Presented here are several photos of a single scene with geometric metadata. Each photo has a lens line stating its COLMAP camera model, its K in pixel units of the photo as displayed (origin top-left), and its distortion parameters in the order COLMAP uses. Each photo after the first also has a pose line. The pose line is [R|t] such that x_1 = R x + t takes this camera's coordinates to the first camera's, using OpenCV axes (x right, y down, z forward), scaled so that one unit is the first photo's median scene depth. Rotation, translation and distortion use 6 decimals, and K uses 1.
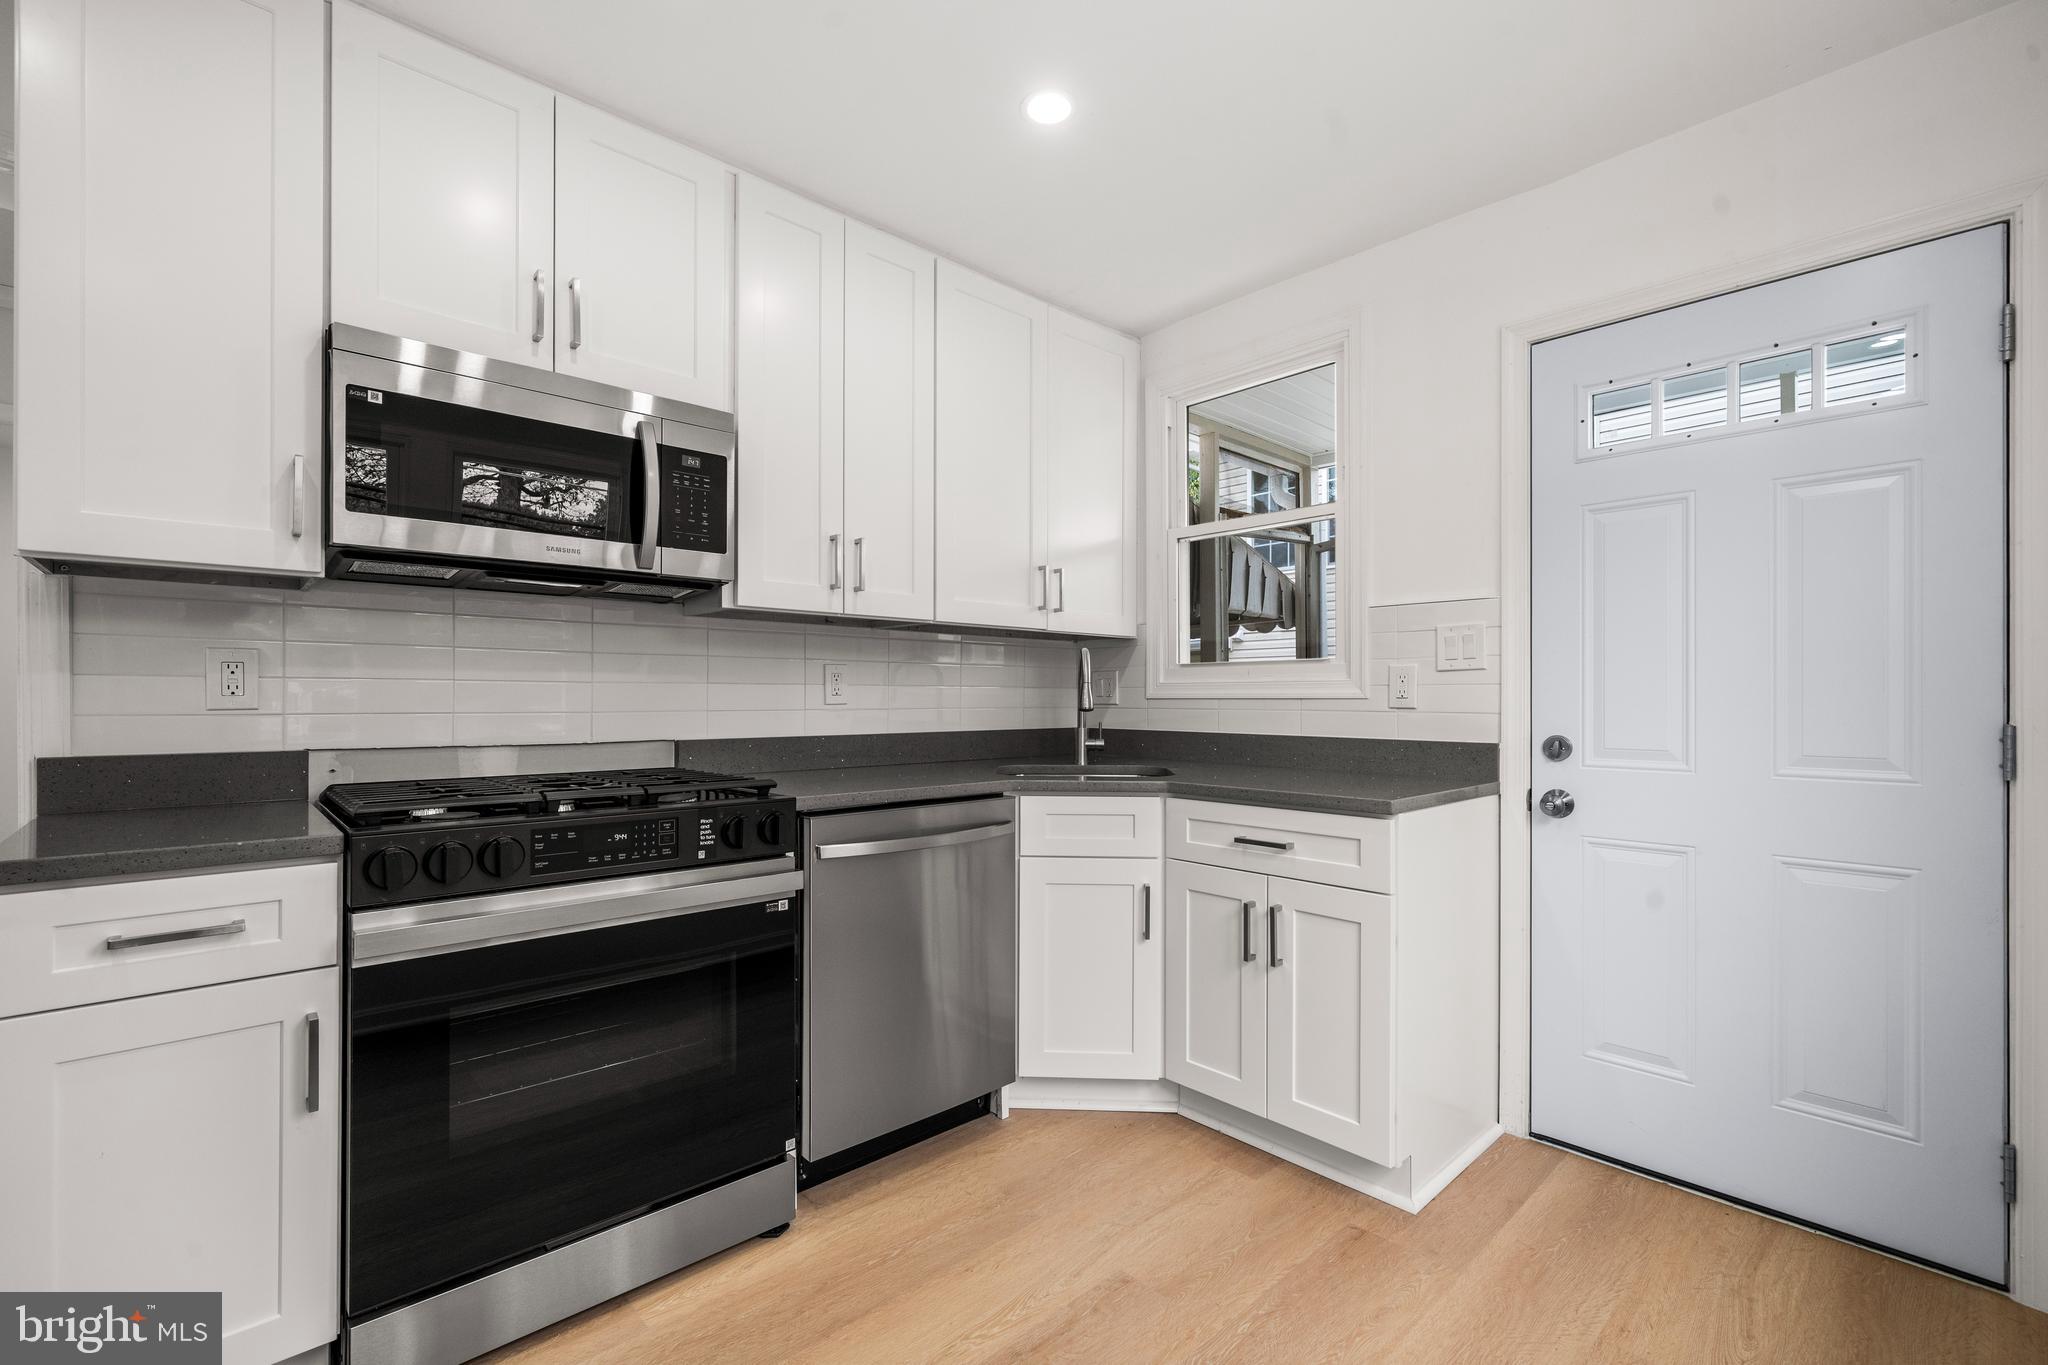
lens RADIAL K [[890.0, 0, 1004.5], [0, 890.0, 698.9], [0, 0, 1]] dist [0.002146, -0.000472]
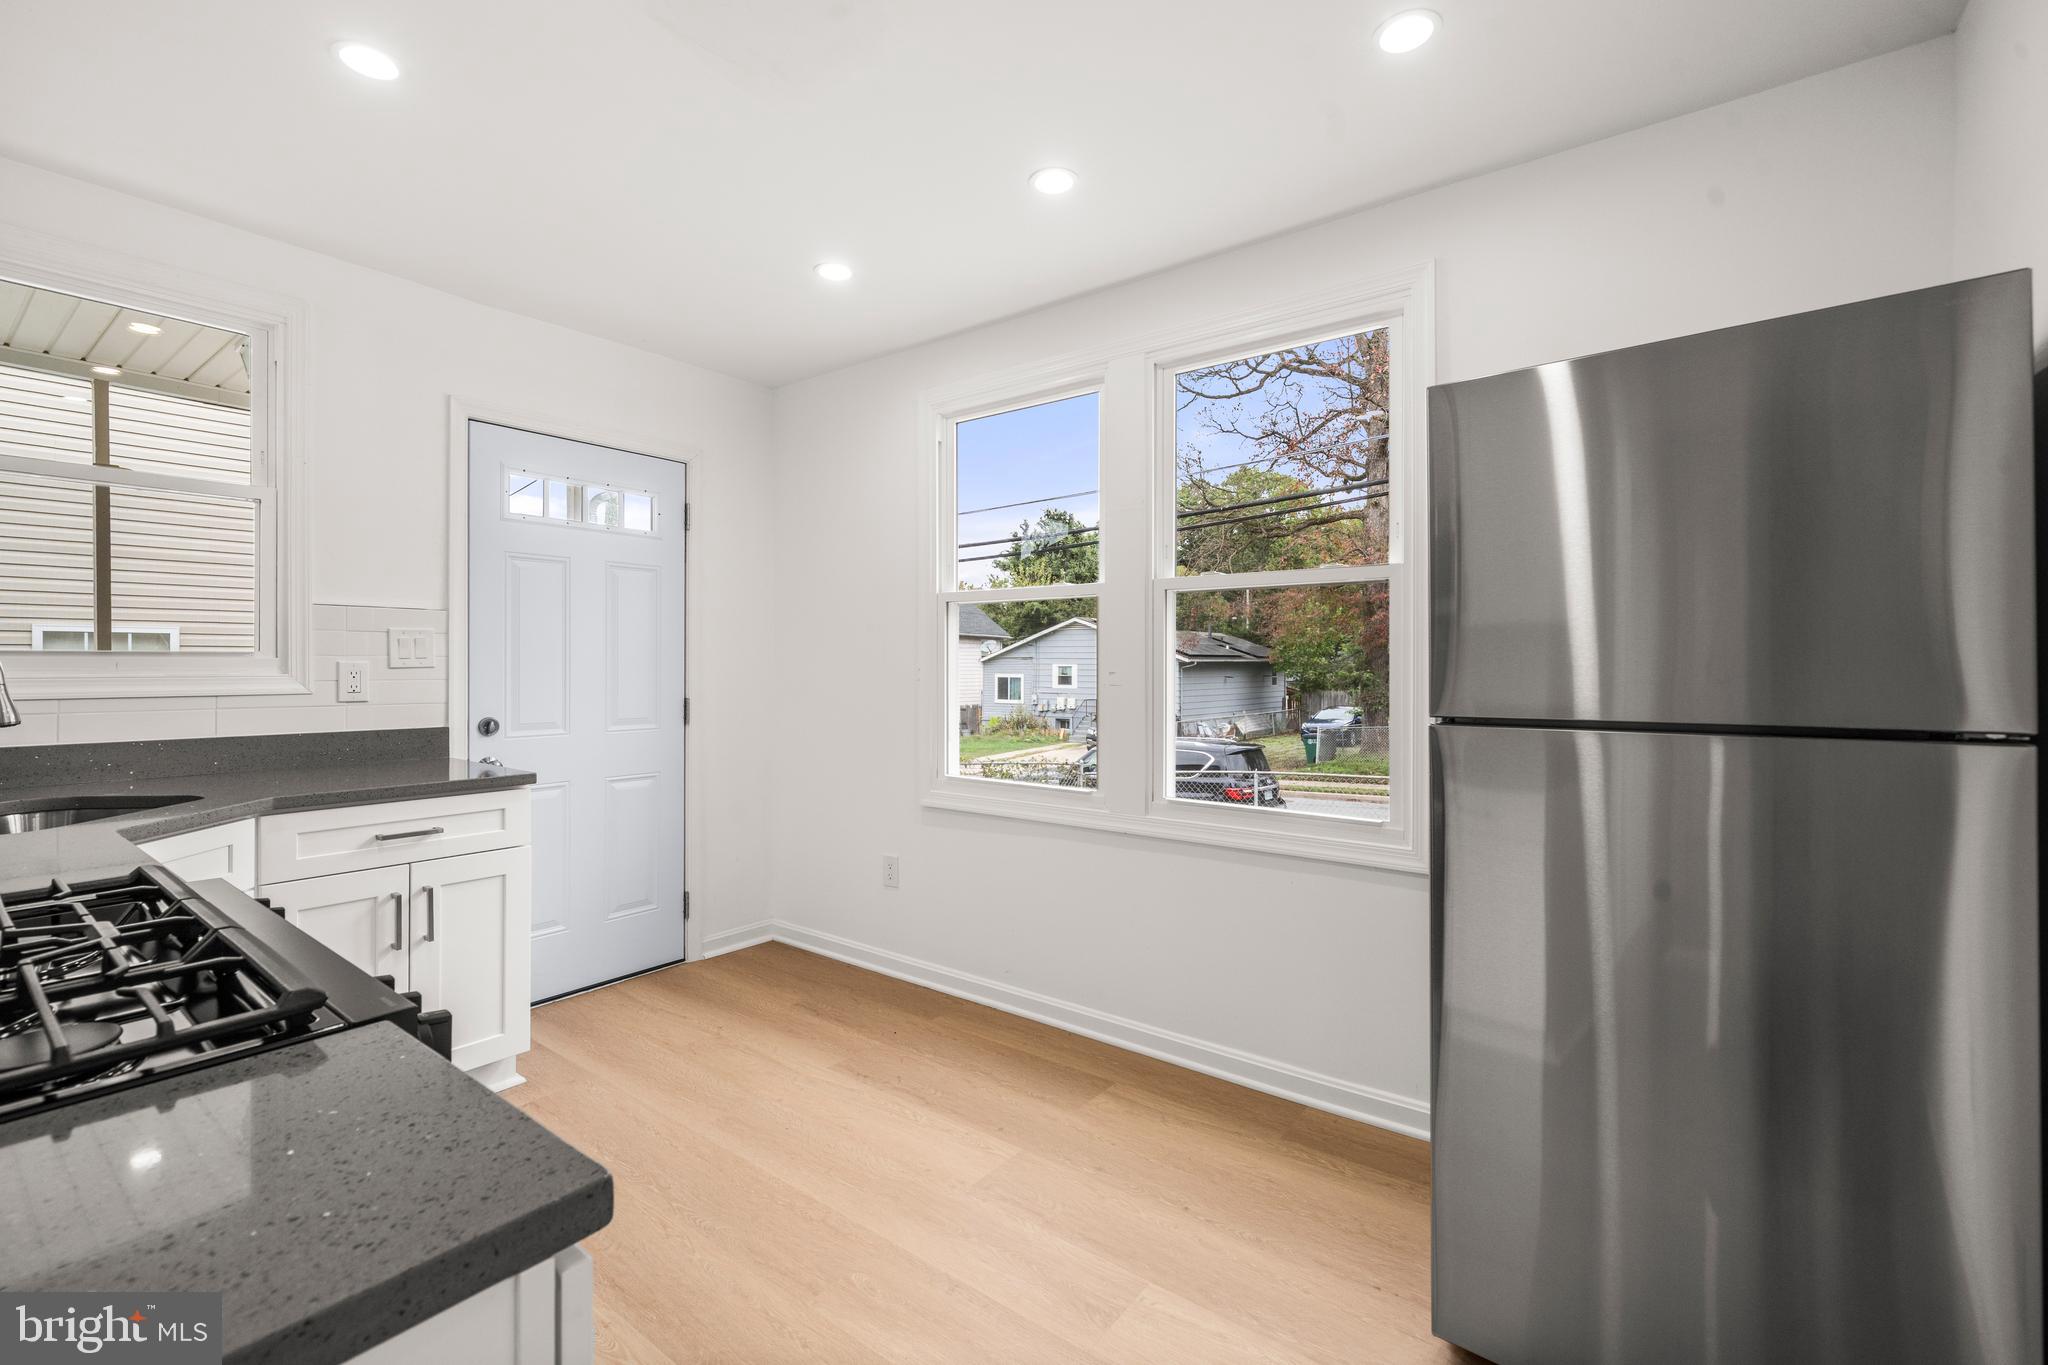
lens RADIAL K [[890.0, 0, 1010.5], [0, 890.0, 664.6], [0, 0, 1]] dist [0.002146, -0.000472]
pose [[-0.166275, -0.005373, 0.986065, -1.031375], [-0.003926, 0.999981, 0.004787, -0.059118], [-0.986072, -0.003076, -0.166293, 0.535884]]
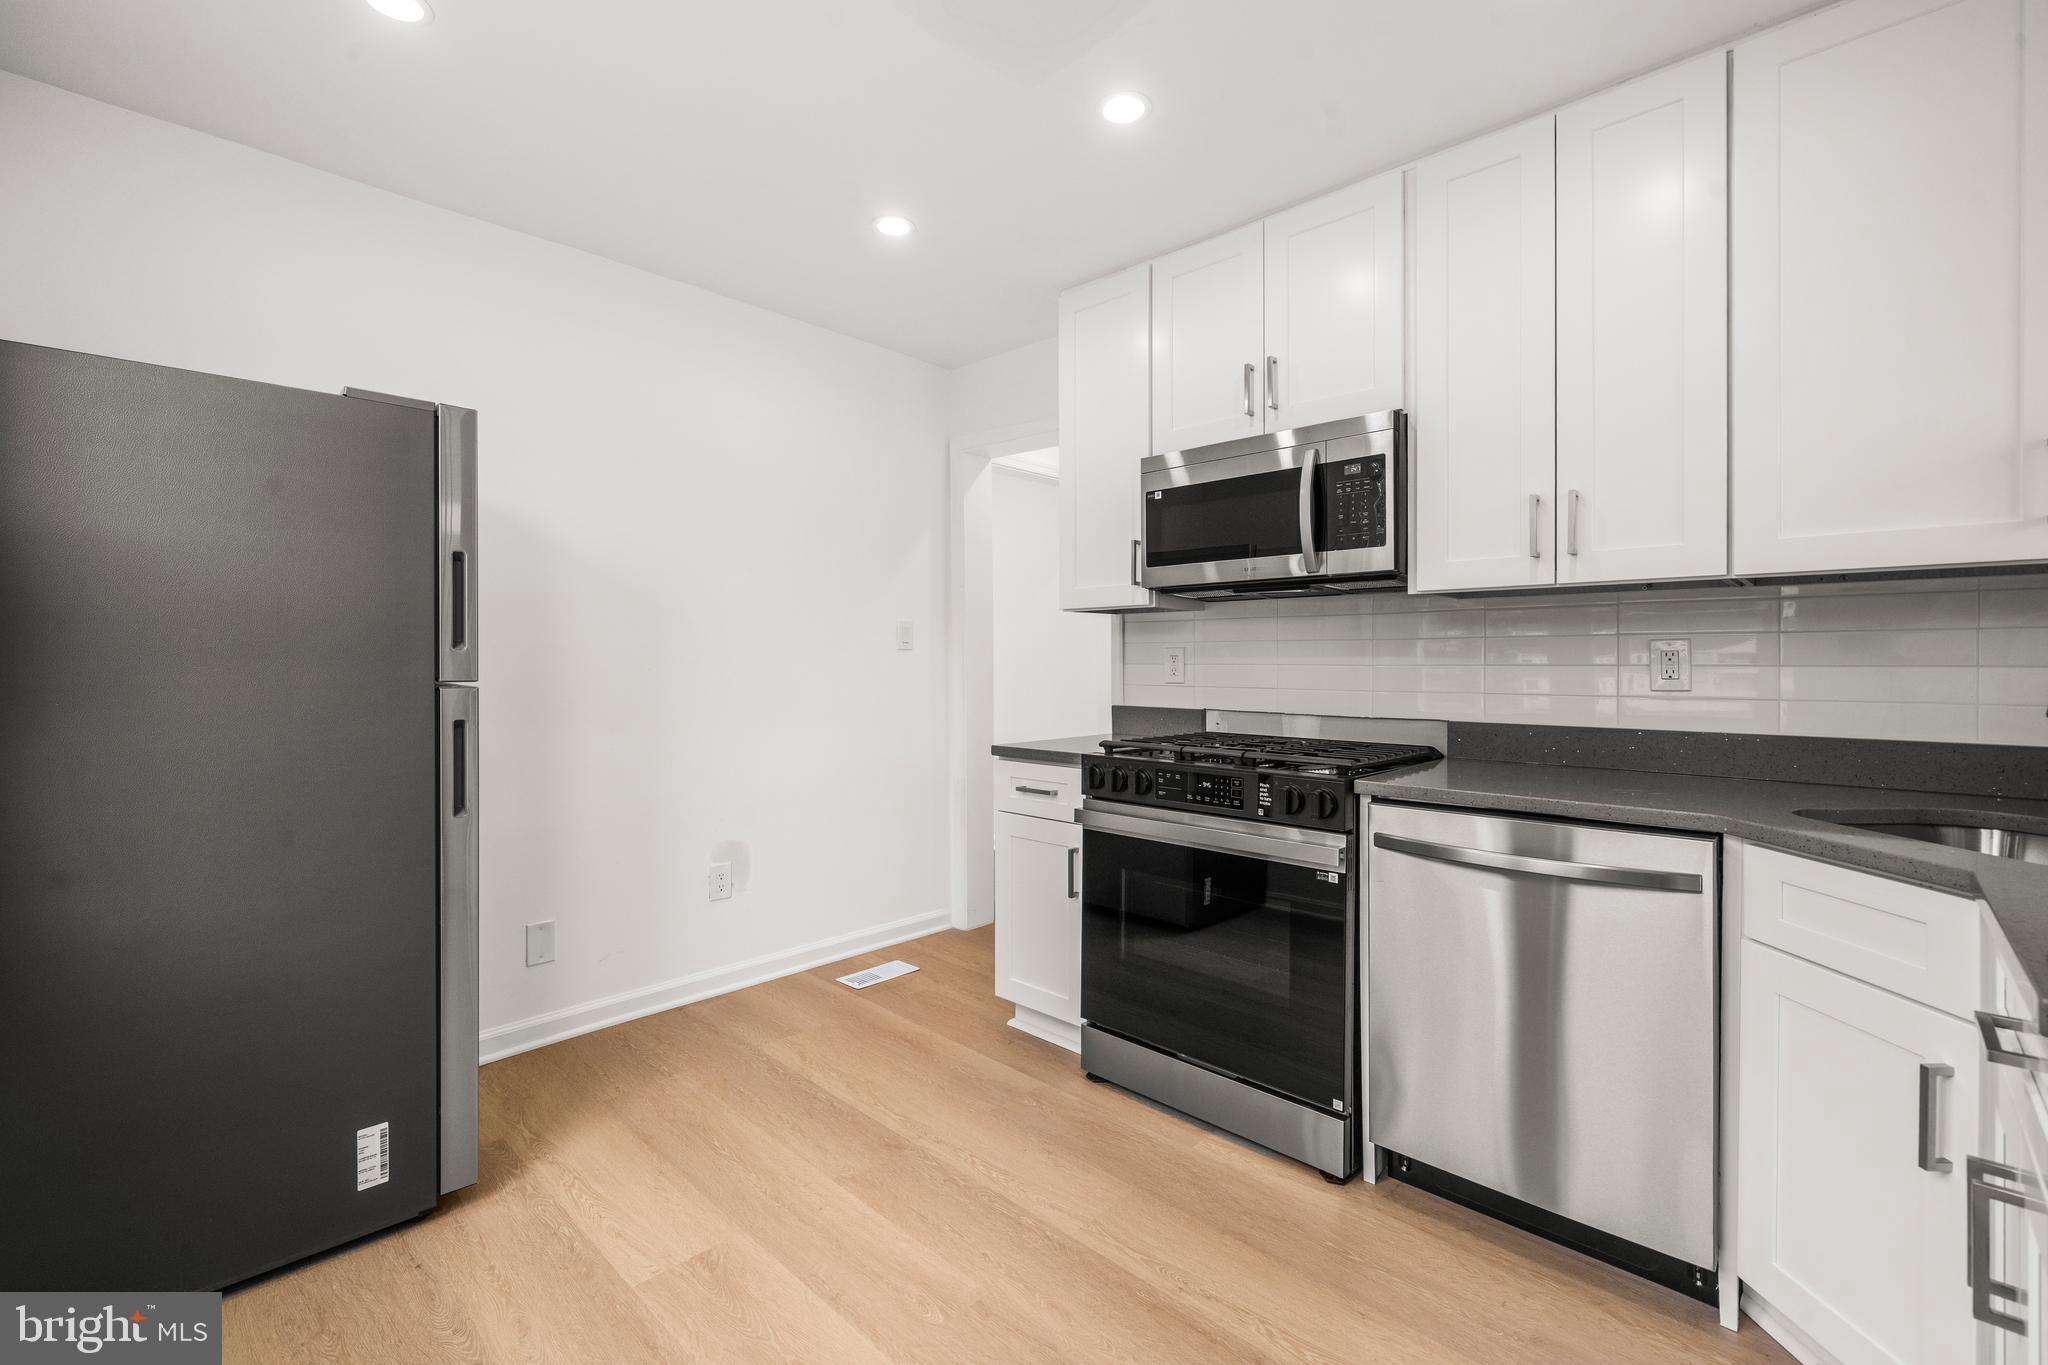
lens RADIAL K [[890.0, 0, 1016.9], [0, 890.0, 671.1], [0, 0, 1]] dist [0.002146, -0.000472]
pose [[0.061760, 0.011146, -0.998029, 0.804189], [-0.000038, 0.999938, 0.011165, -0.029304], [0.998091, -0.000651, 0.061757, 0.562429]]
